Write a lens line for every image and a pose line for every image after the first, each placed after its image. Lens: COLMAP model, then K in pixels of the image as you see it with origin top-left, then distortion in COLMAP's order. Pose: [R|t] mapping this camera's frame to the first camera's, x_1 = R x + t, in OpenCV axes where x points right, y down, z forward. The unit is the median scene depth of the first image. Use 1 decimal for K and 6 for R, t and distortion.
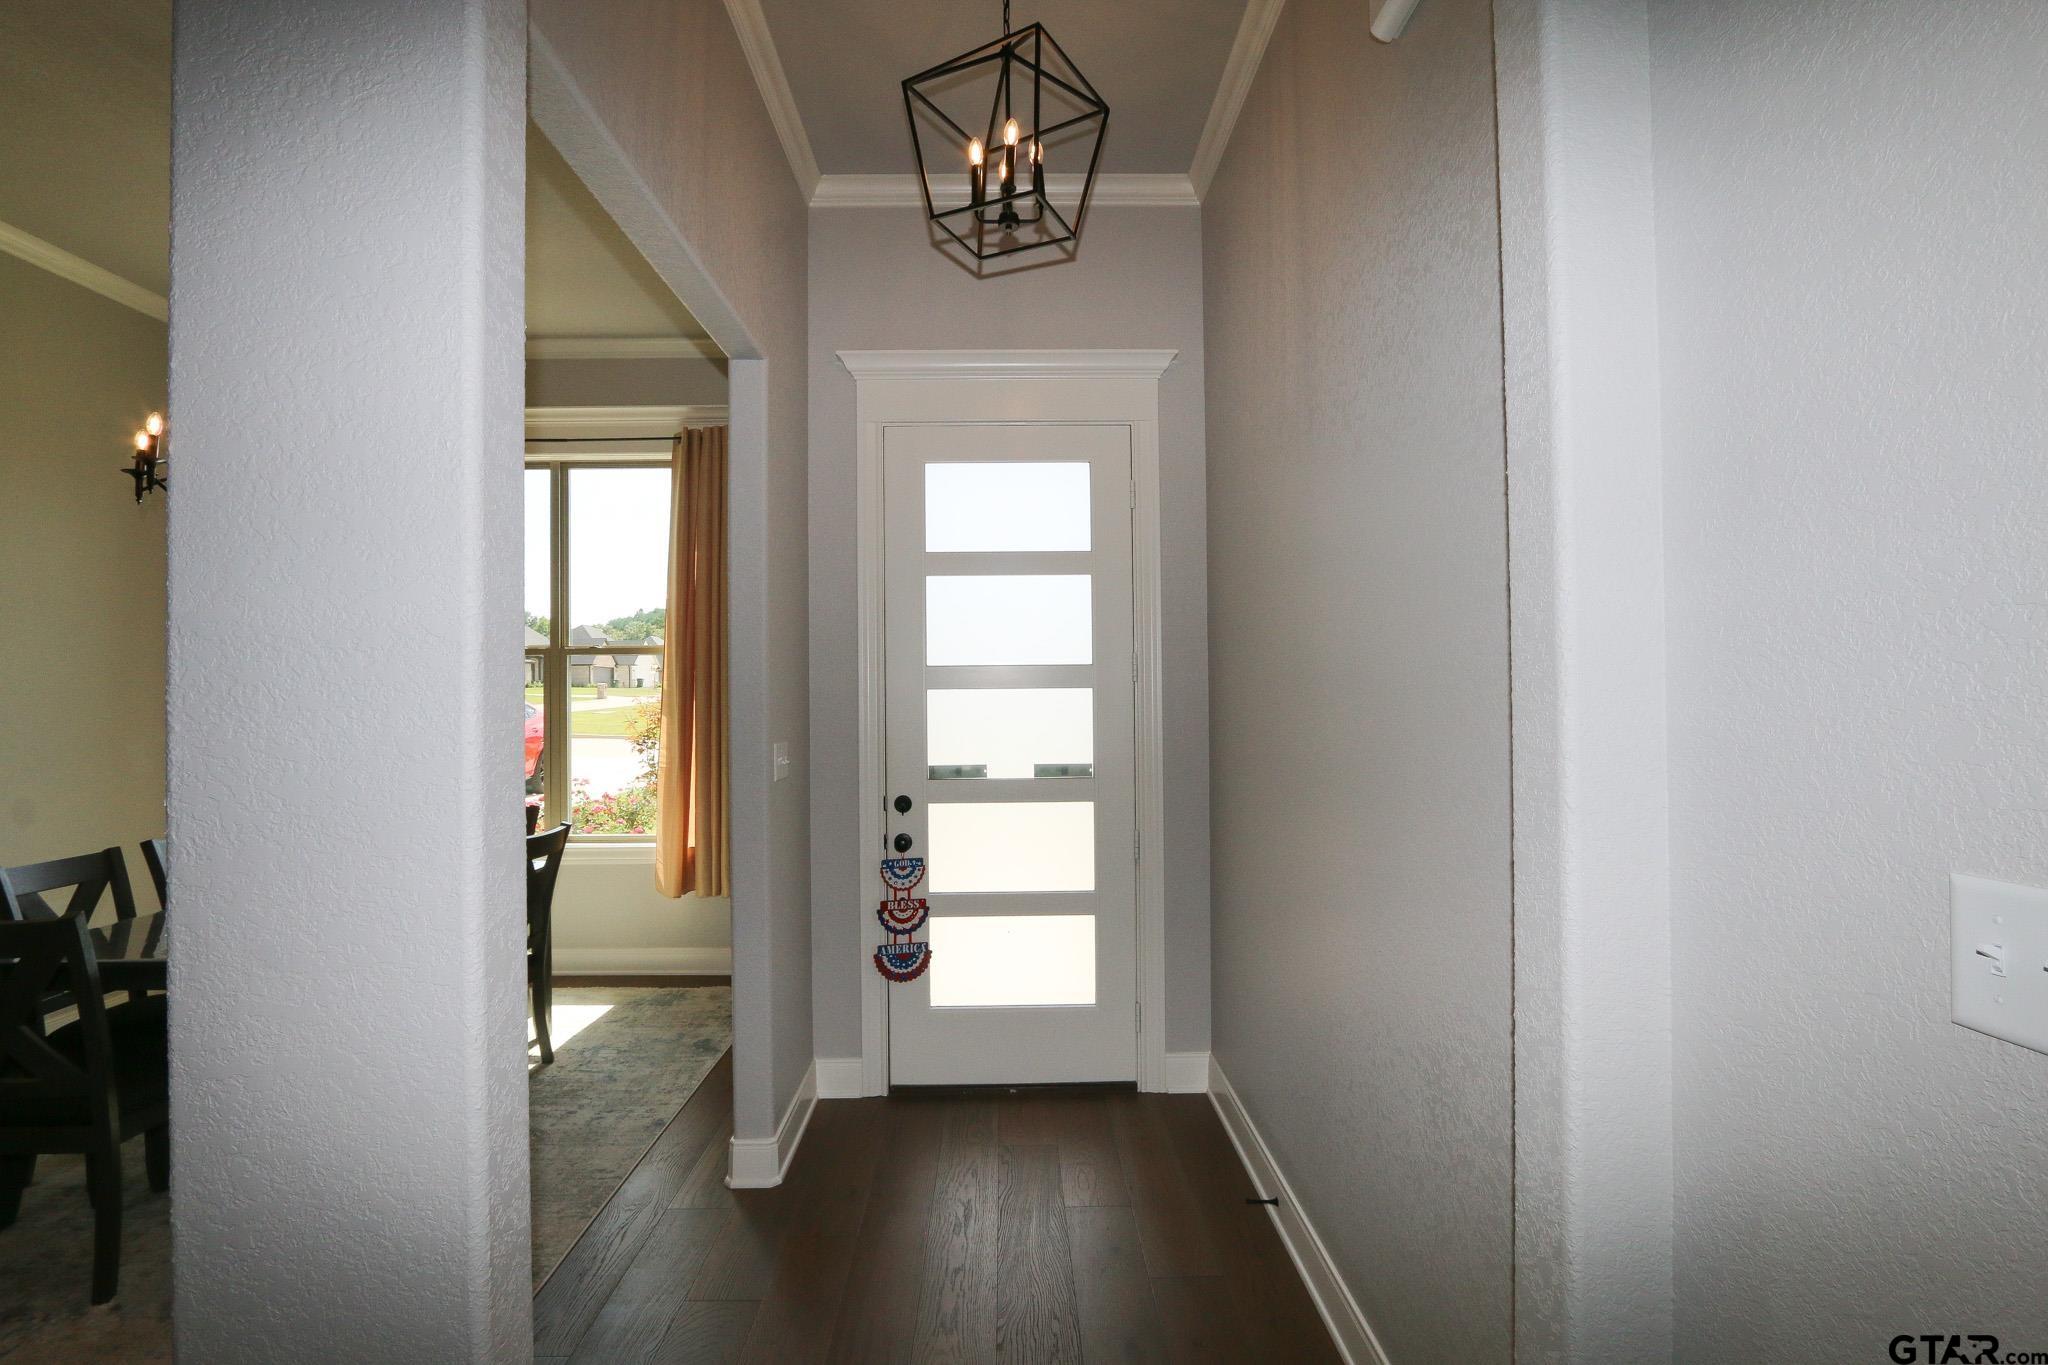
lens RADIAL K [[949.1, 0, 1016.9], [0, 949.1, 684.6], [0, 0, 1]] dist [-0.000561, 0.000228]
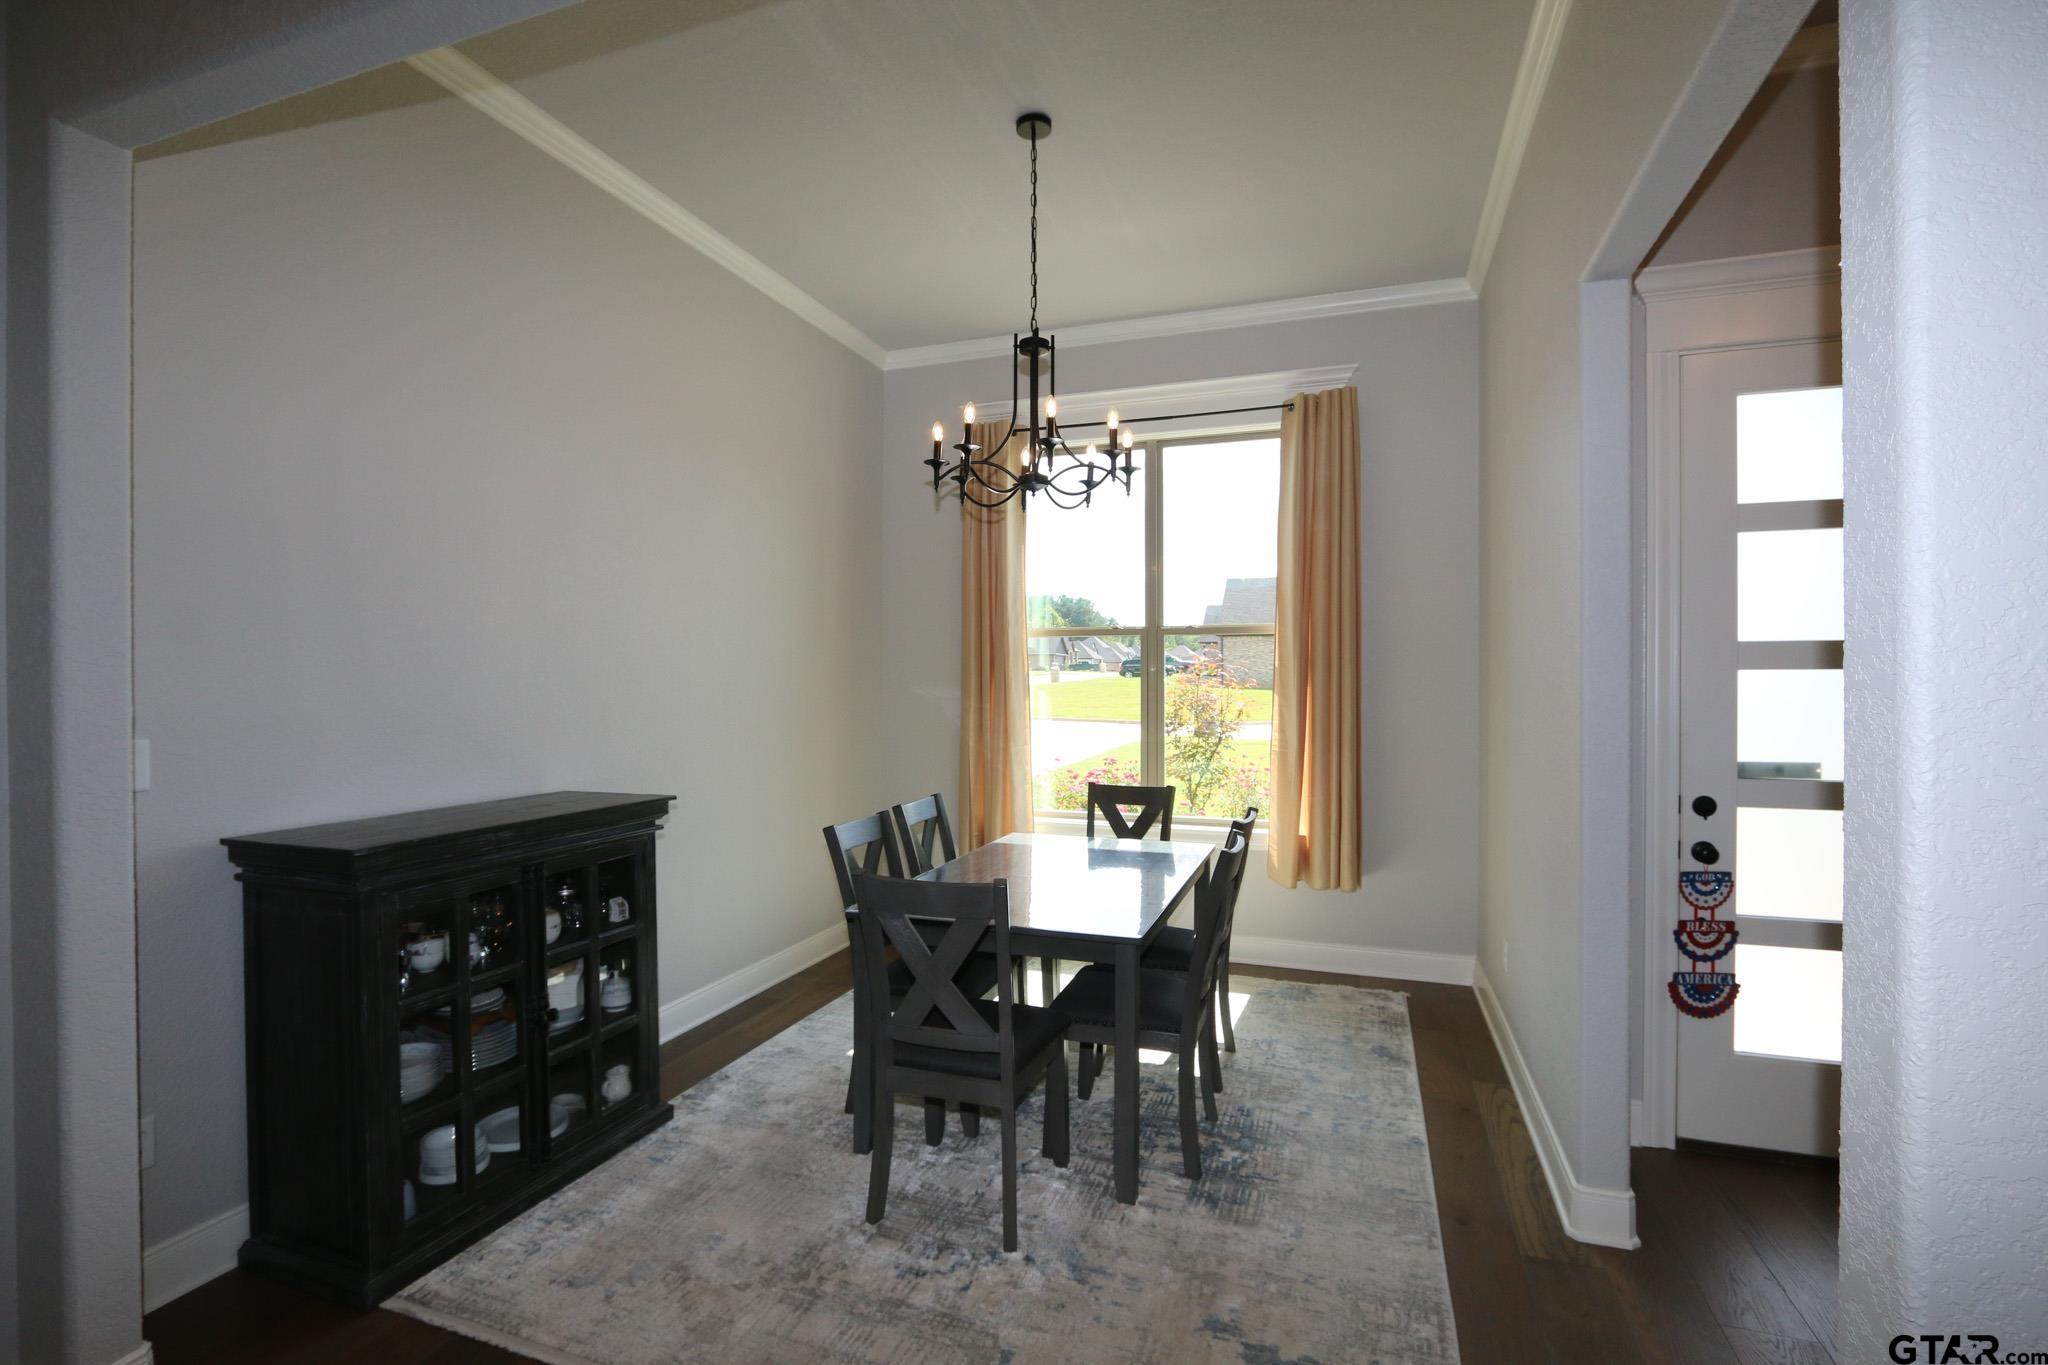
lens RADIAL K [[949.1, 0, 1026.1], [0, 949.1, 681.5], [0, 0, 1]] dist [-0.000561, 0.000228]
pose [[0.945325, 0.008041, -0.326031, -0.412721], [-0.003767, 0.999899, 0.013736, 0.006505], [0.326109, -0.011757, 0.945259, 0.015701]]
